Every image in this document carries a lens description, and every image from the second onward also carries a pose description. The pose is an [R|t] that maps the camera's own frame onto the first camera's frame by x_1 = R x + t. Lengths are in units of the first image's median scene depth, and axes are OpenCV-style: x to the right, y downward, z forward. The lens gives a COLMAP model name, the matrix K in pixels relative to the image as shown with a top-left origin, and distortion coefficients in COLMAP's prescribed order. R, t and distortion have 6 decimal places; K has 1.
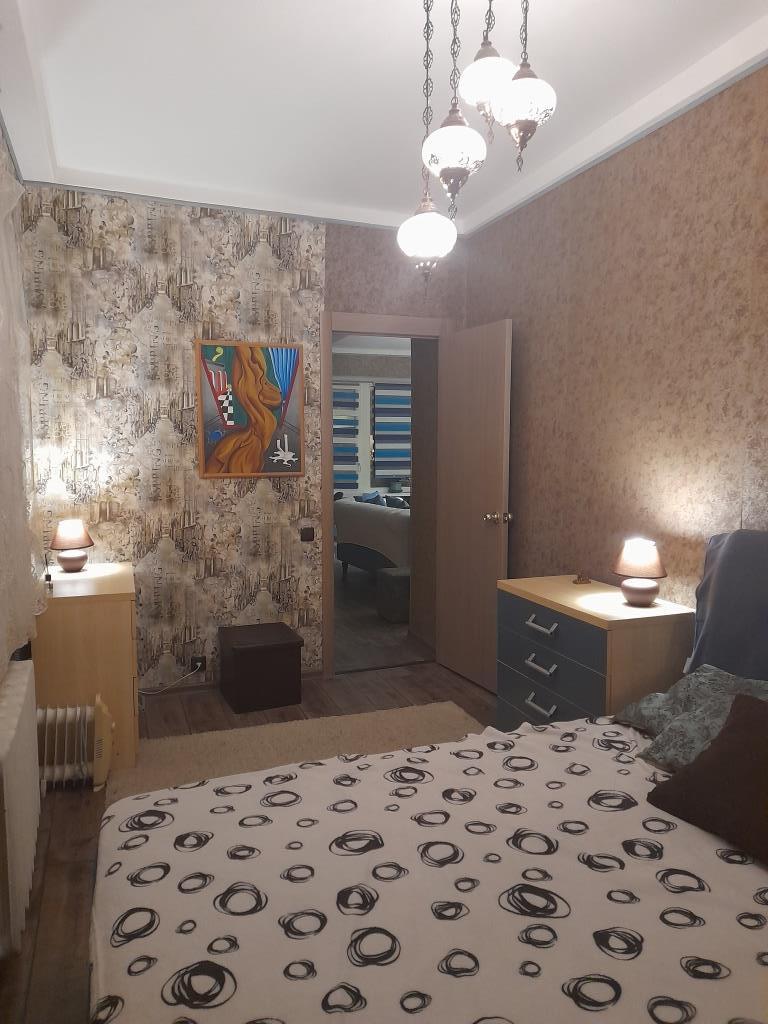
lens RADIAL K [[733.3, 0, 383.2], [0, 733.3, 514.4], [0, 0, 1]] dist [0.002253, -0.017803]
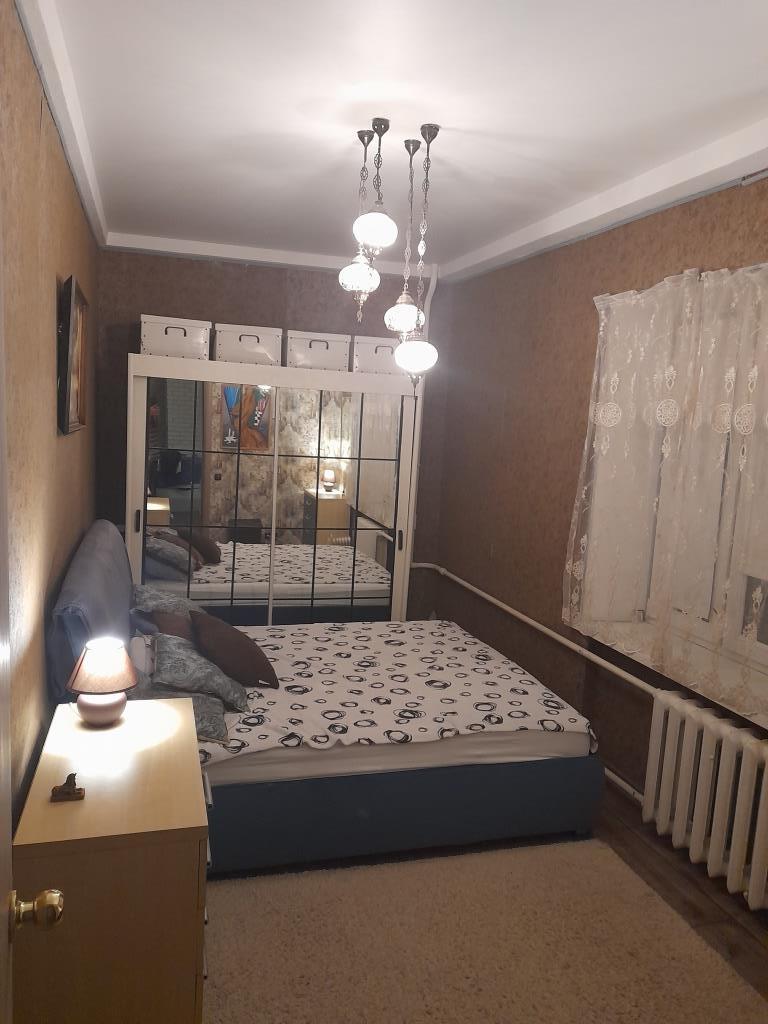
lens RADIAL K [[733.3, 0, 382.5], [0, 733.3, 510.2], [0, 0, 1]] dist [0.002253, -0.017803]
pose [[-0.997009, -0.060877, 0.047622, 0.054336], [-0.048801, 0.973612, 0.222929, -0.504036], [-0.059937, 0.219938, -0.973671, 3.012182]]
